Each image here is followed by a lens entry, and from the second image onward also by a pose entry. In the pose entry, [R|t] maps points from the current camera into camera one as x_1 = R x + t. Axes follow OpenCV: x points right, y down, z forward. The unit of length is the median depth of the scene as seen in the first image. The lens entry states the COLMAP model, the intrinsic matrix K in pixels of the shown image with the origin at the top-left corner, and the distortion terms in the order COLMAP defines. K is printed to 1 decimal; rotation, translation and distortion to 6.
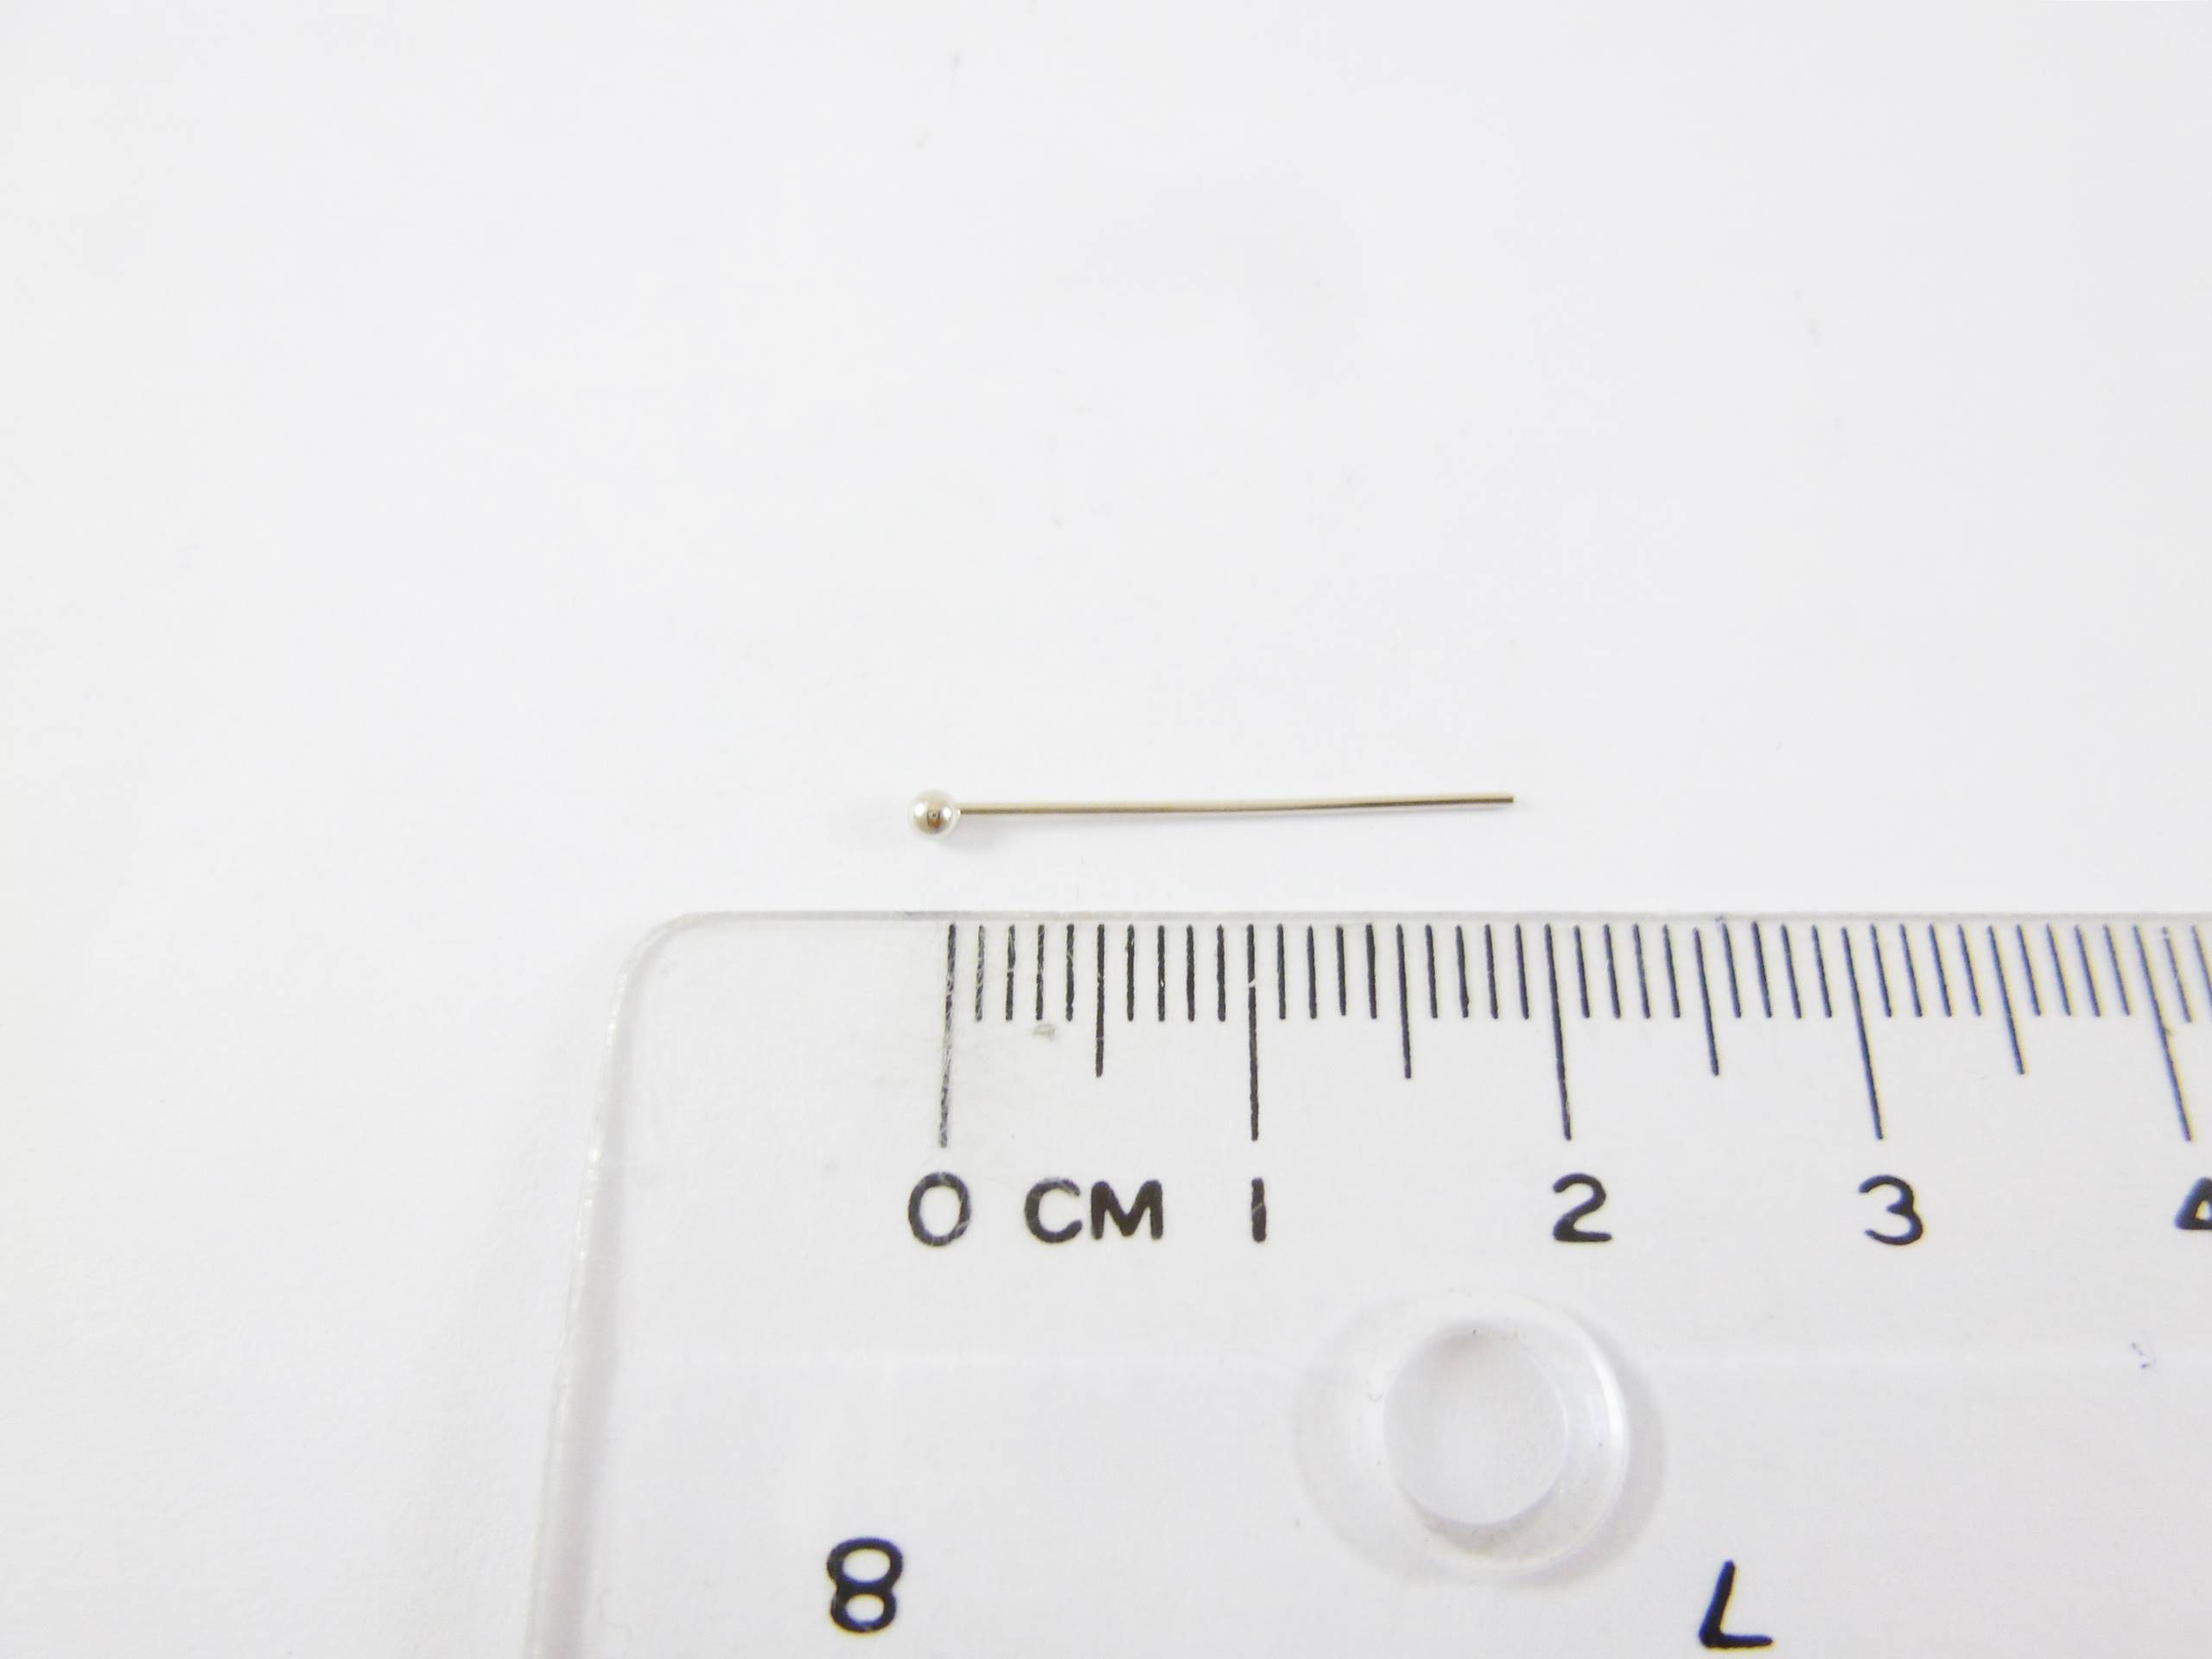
lens RADIAL K [[1586.4, 0, 1106.0], [0, 1586.4, 829.5], [0, 0, 1]] dist [-0.040352, 0.011683]
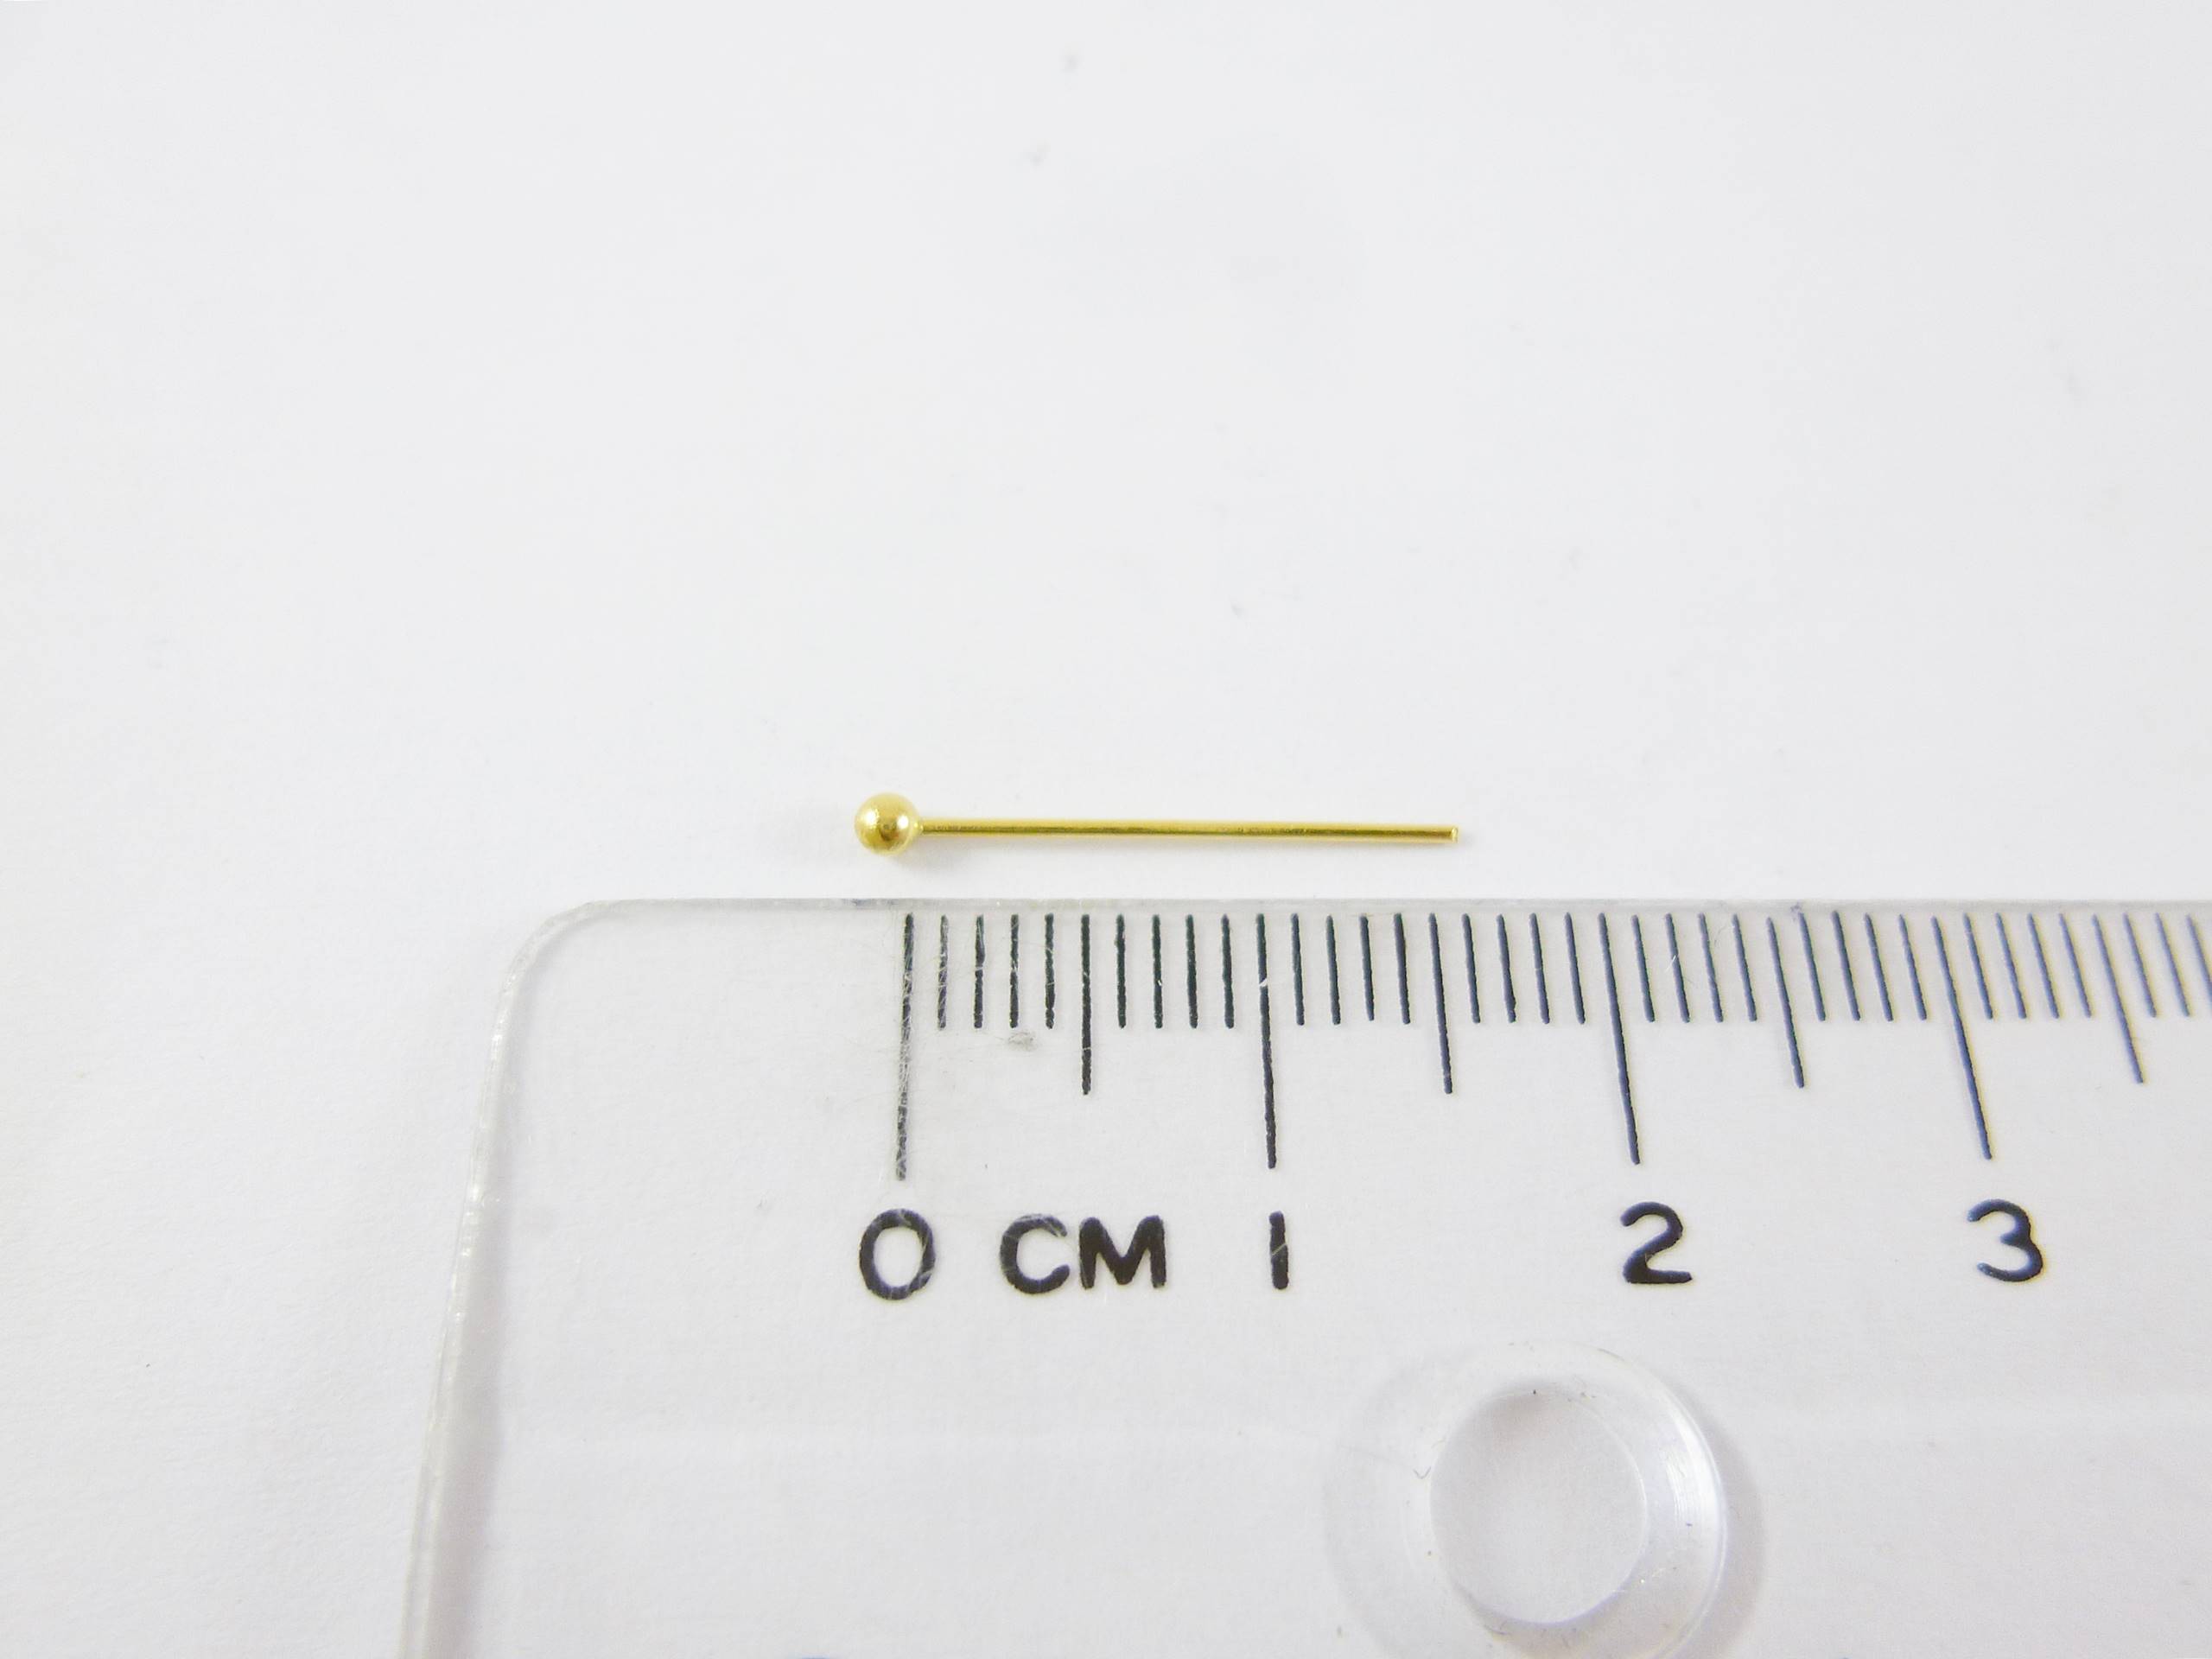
lens RADIAL K [[1586.4, 0, 1106.0], [0, 1586.4, 829.5], [0, 0, 1]] dist [-0.040352, 0.011683]
pose [[0.998441, 0.002320, 0.055761, -0.040692], [-0.001429, 0.999871, -0.016011, 0.028444], [-0.055790, 0.015906, 0.998316, 0.154373]]
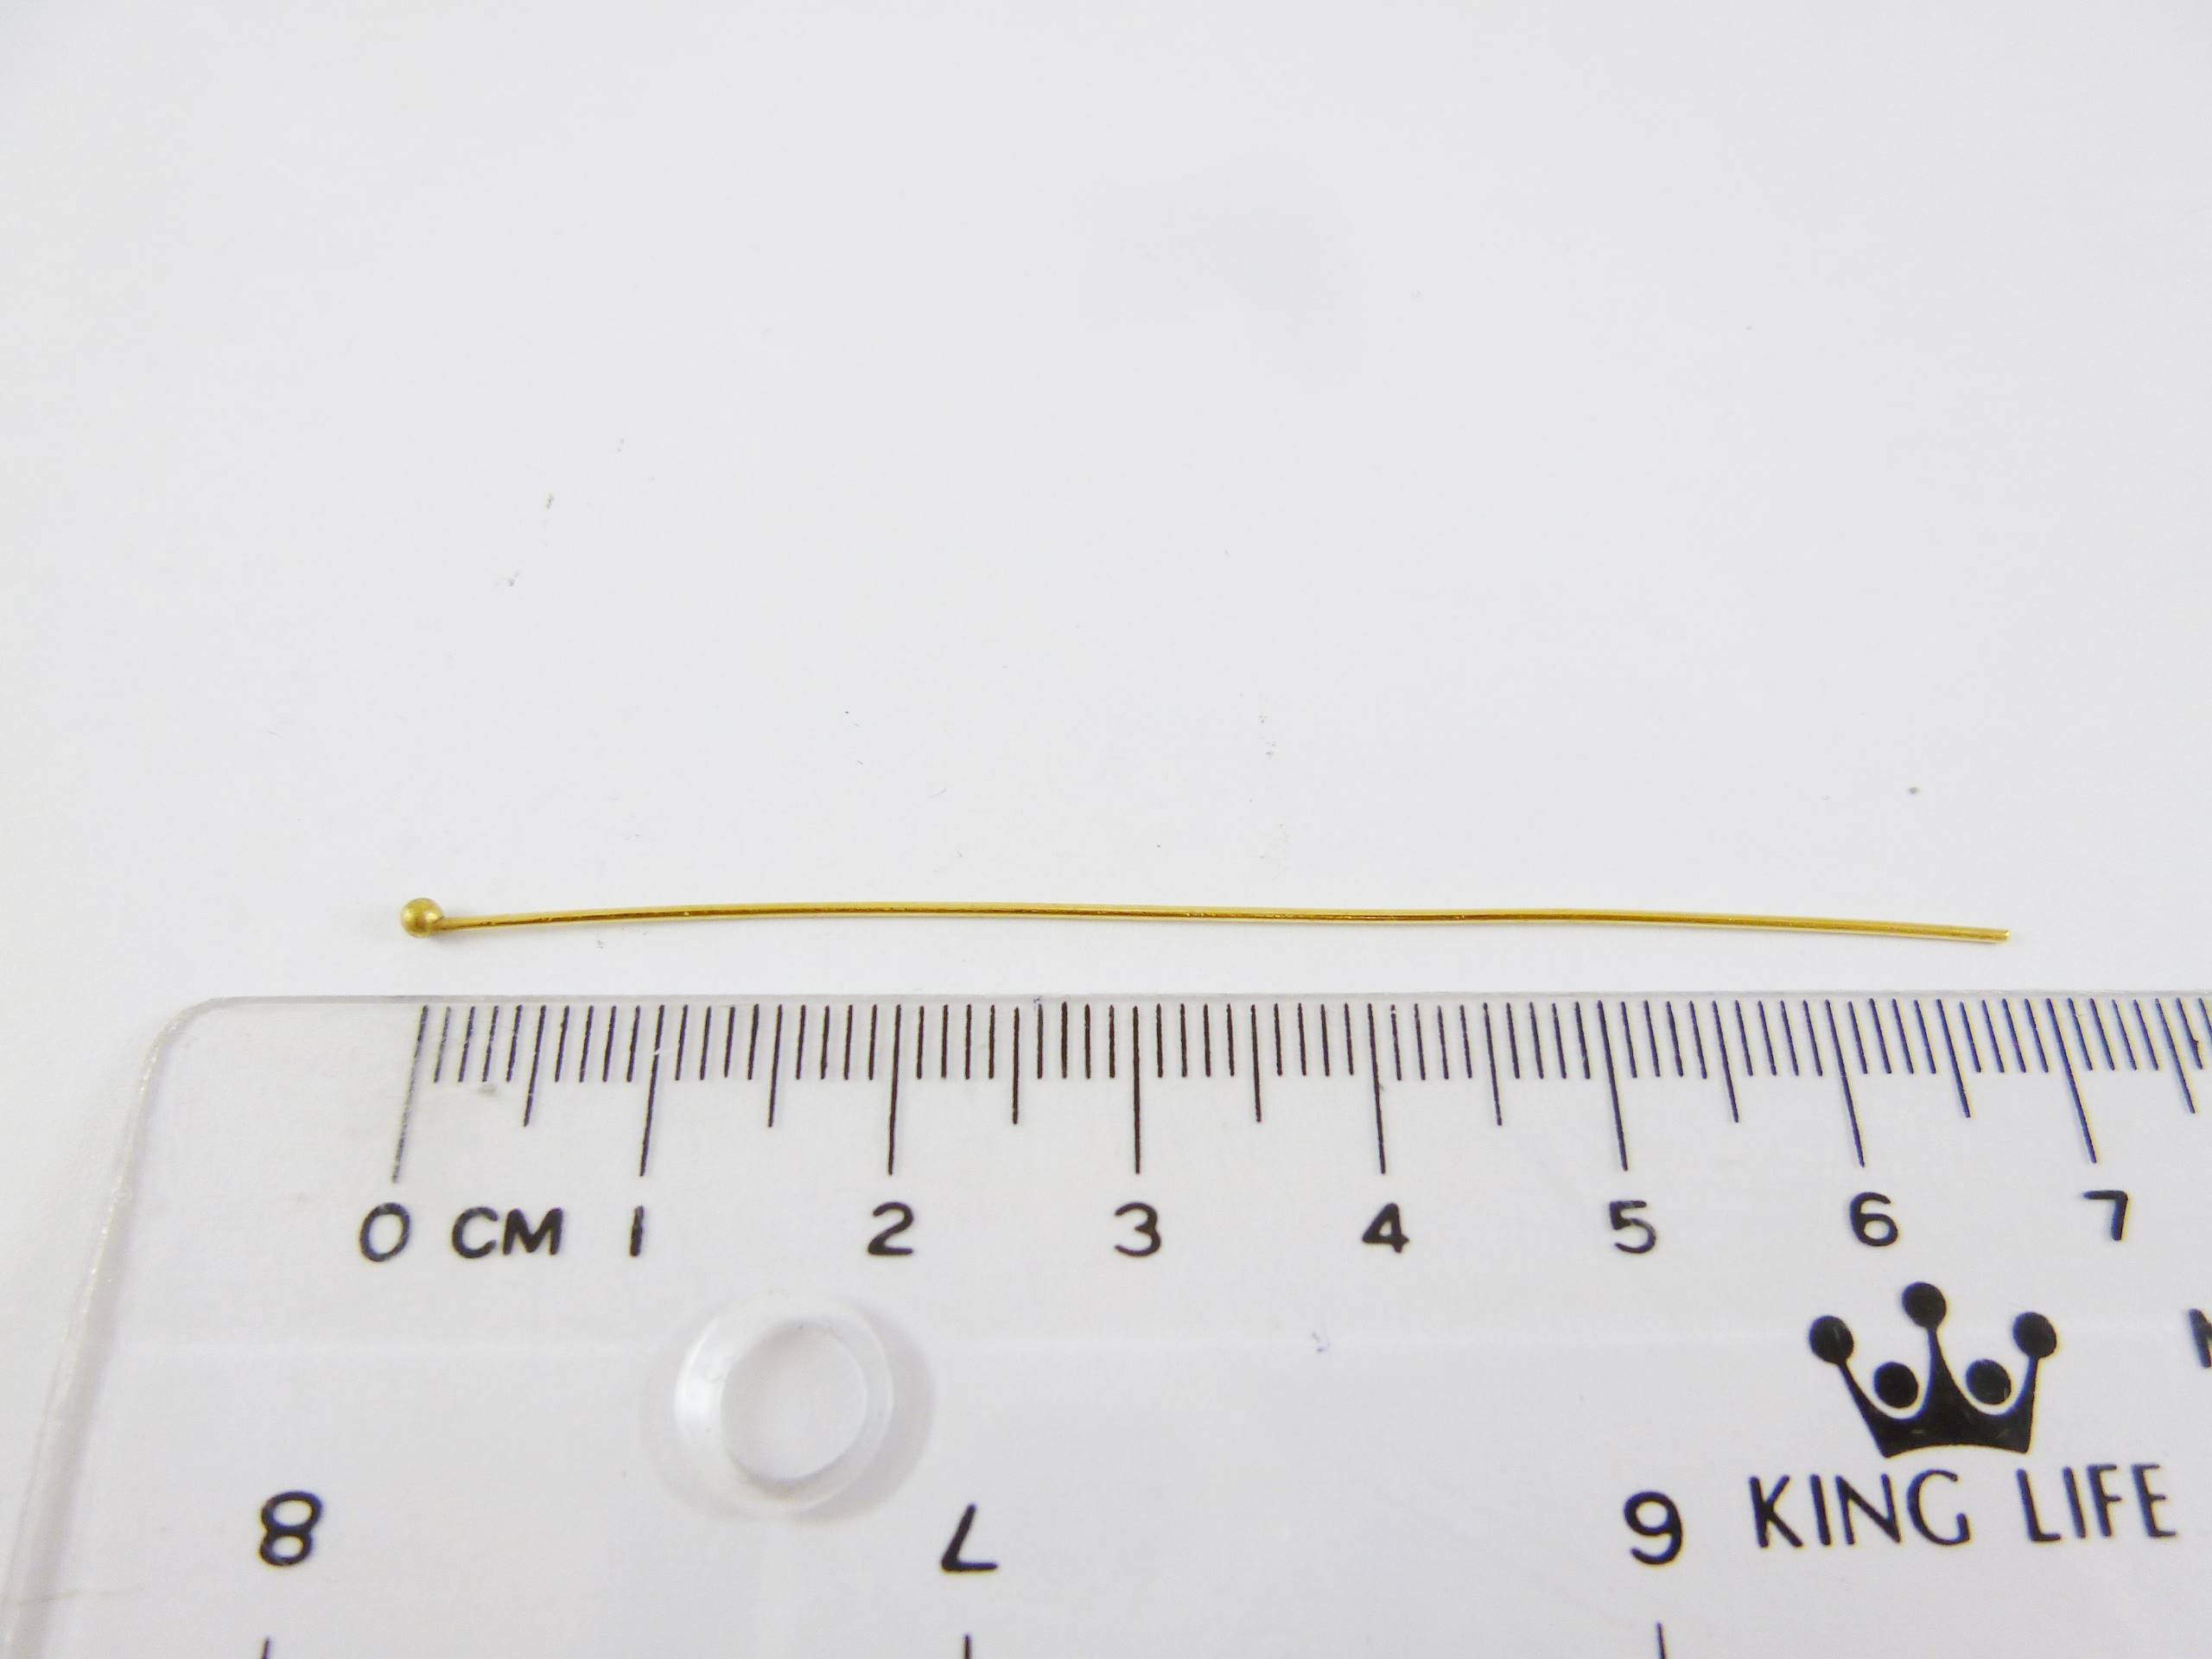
lens RADIAL K [[1586.4, 0, 1106.0], [0, 1586.4, 829.5], [0, 0, 1]] dist [-0.040352, 0.011683]
pose [[0.999147, -0.000928, 0.041278, 0.398188], [0.003393, 0.998211, -0.059695, -0.003059], [-0.041149, 0.059784, 0.997363, -0.275144]]
